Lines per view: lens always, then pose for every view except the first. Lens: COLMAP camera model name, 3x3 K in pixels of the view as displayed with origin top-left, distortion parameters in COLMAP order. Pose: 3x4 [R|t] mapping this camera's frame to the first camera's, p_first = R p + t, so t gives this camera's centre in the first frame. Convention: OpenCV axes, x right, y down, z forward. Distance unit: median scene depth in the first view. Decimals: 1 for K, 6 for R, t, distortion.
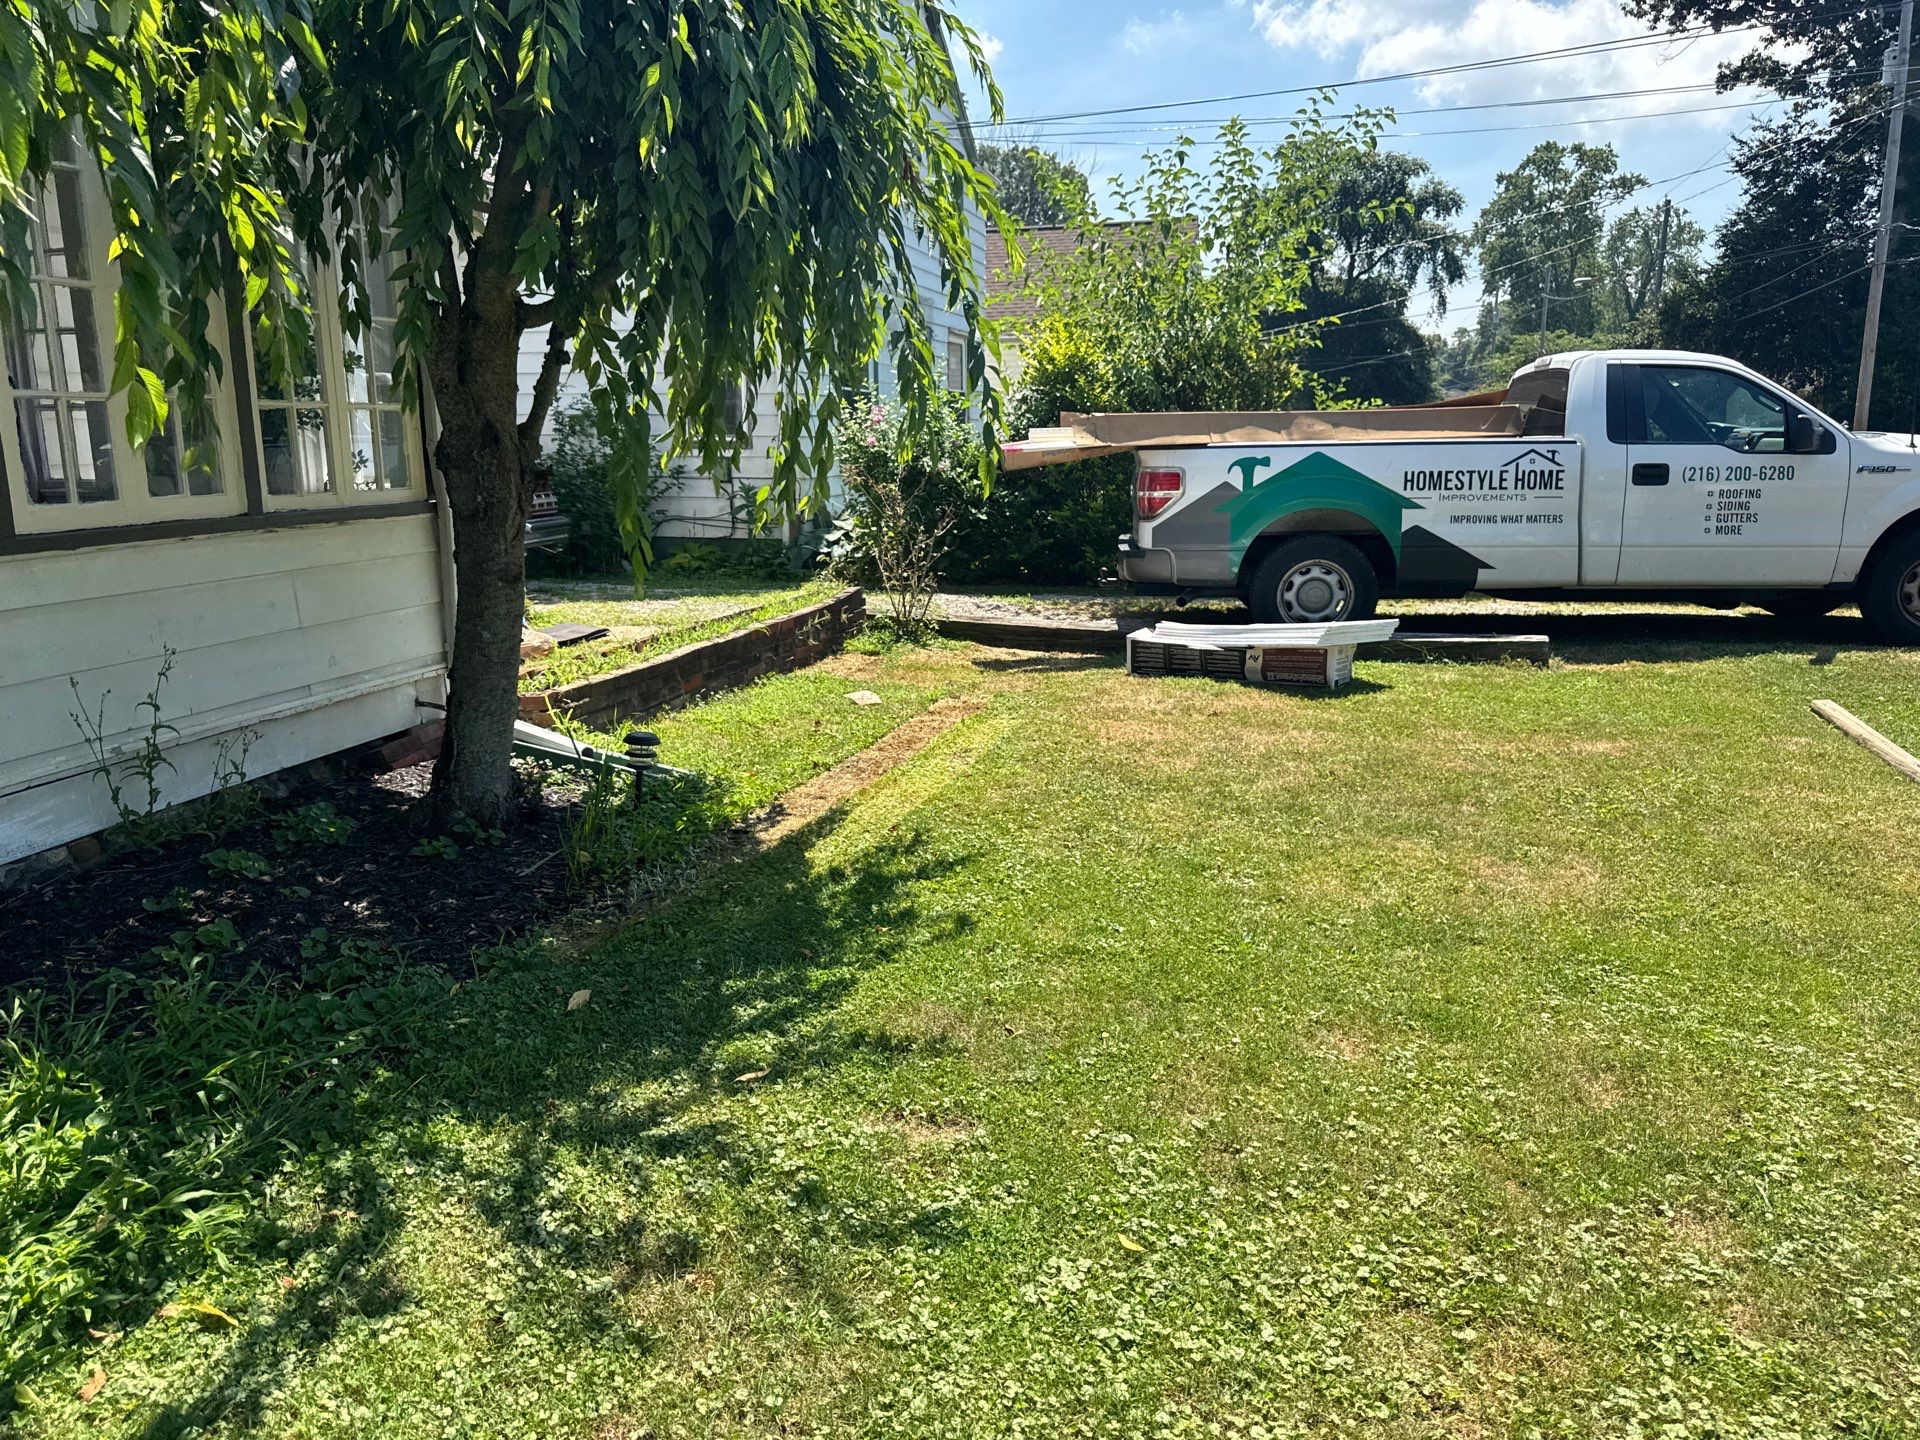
lens RADIAL K [[1281.6, 0, 956.6], [0, 1281.6, 726.7], [0, 0, 1]] dist [0.067203, -0.063171]
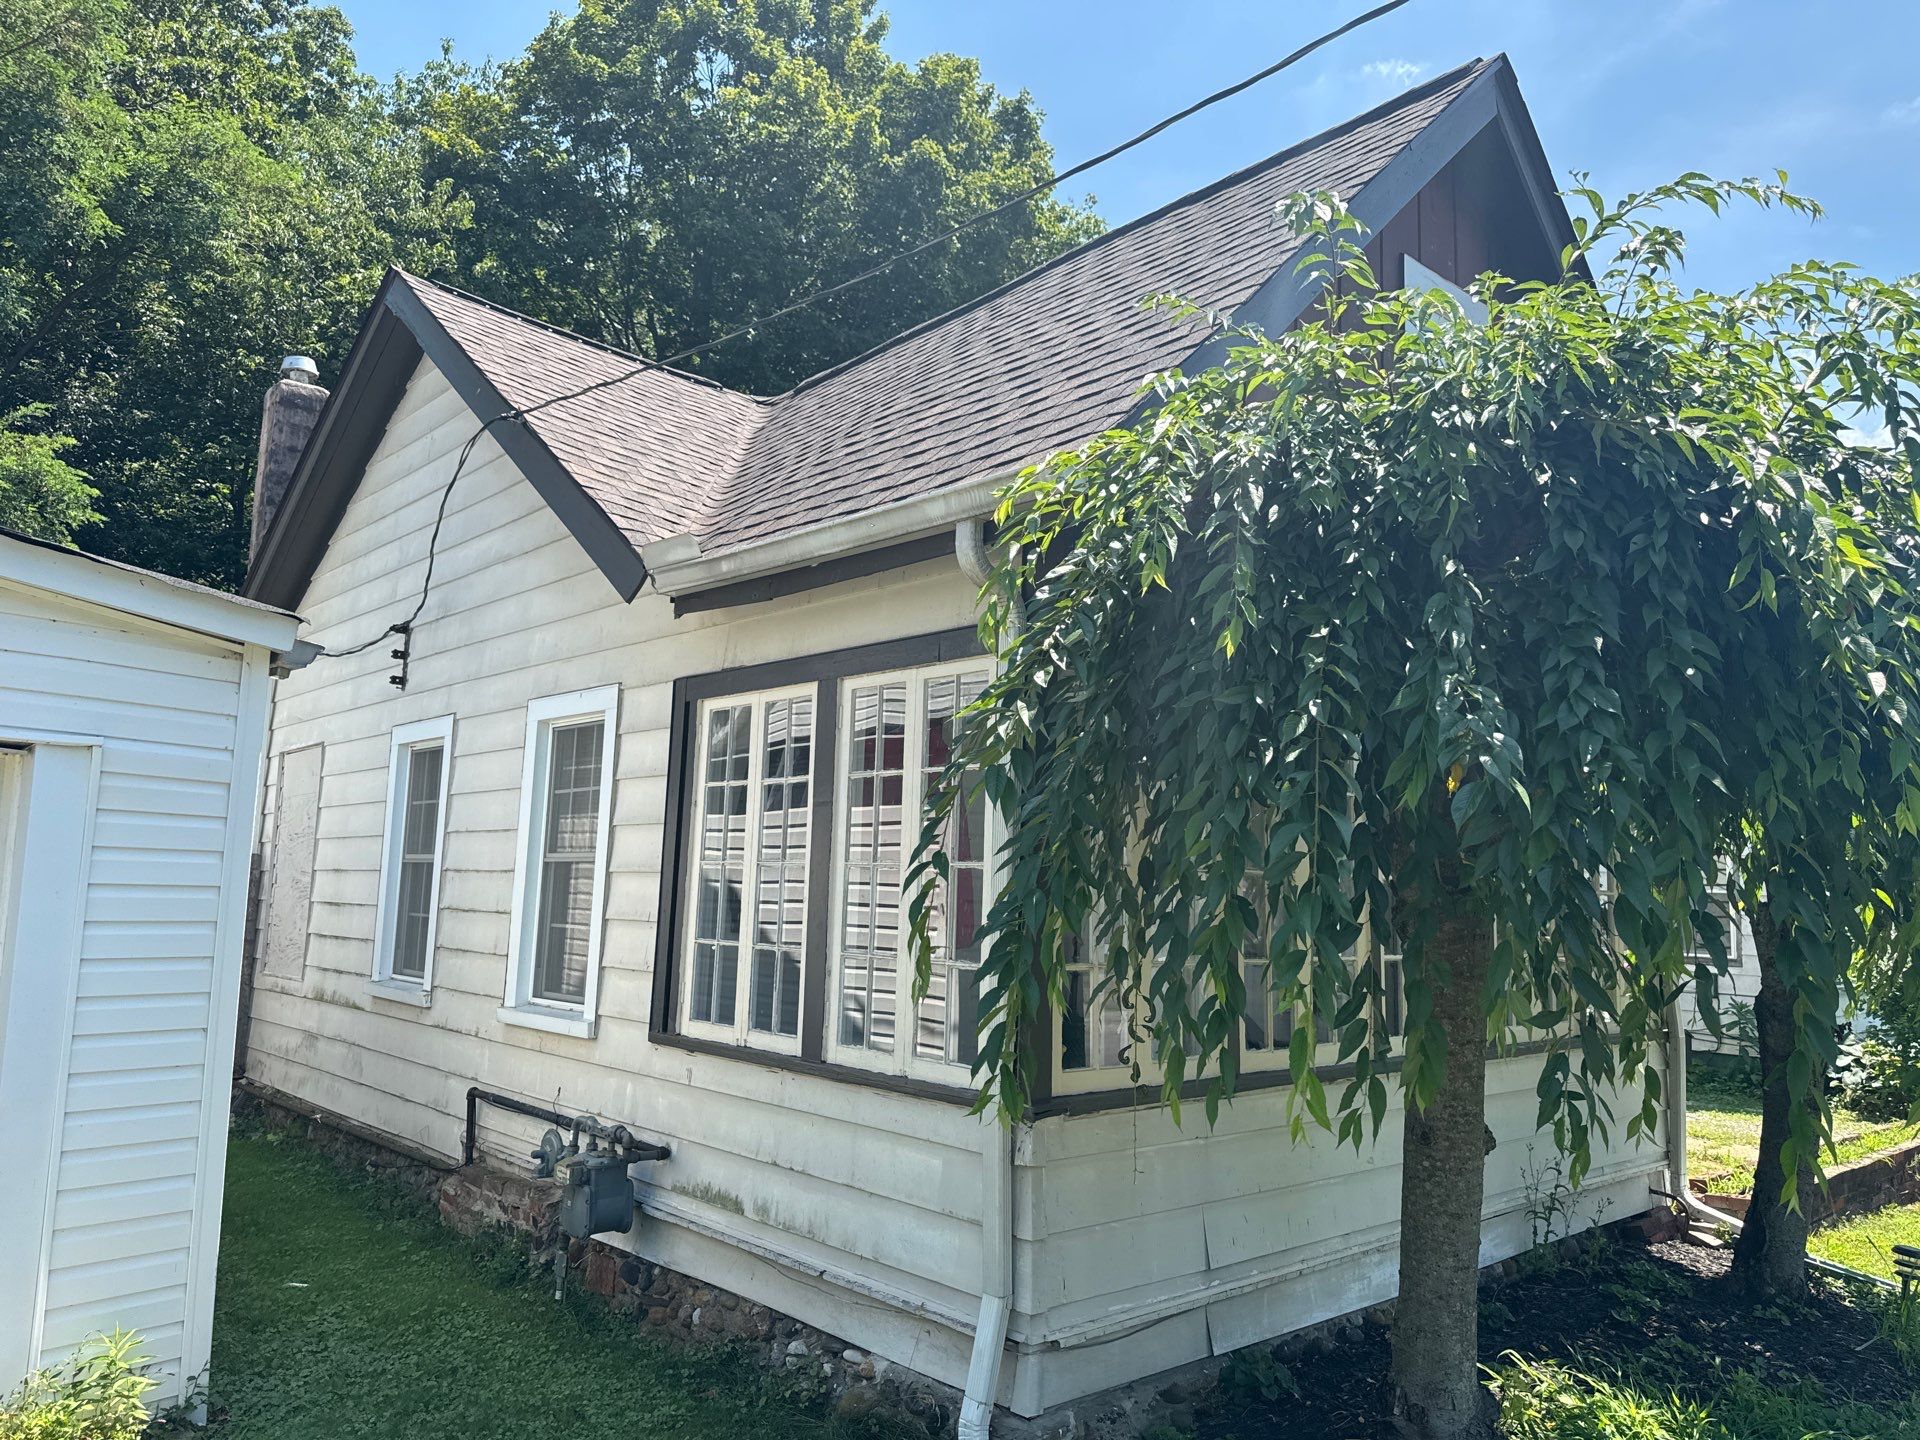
lens RADIAL K [[1281.6, 0, 956.6], [0, 1281.6, 726.7], [0, 0, 1]] dist [0.067203, -0.063171]
pose [[0.839229, -0.037801, -0.542463, -0.115228], [-0.155882, 0.938990, -0.306593, 0.022129], [0.520957, 0.341862, 0.782134, -0.217922]]
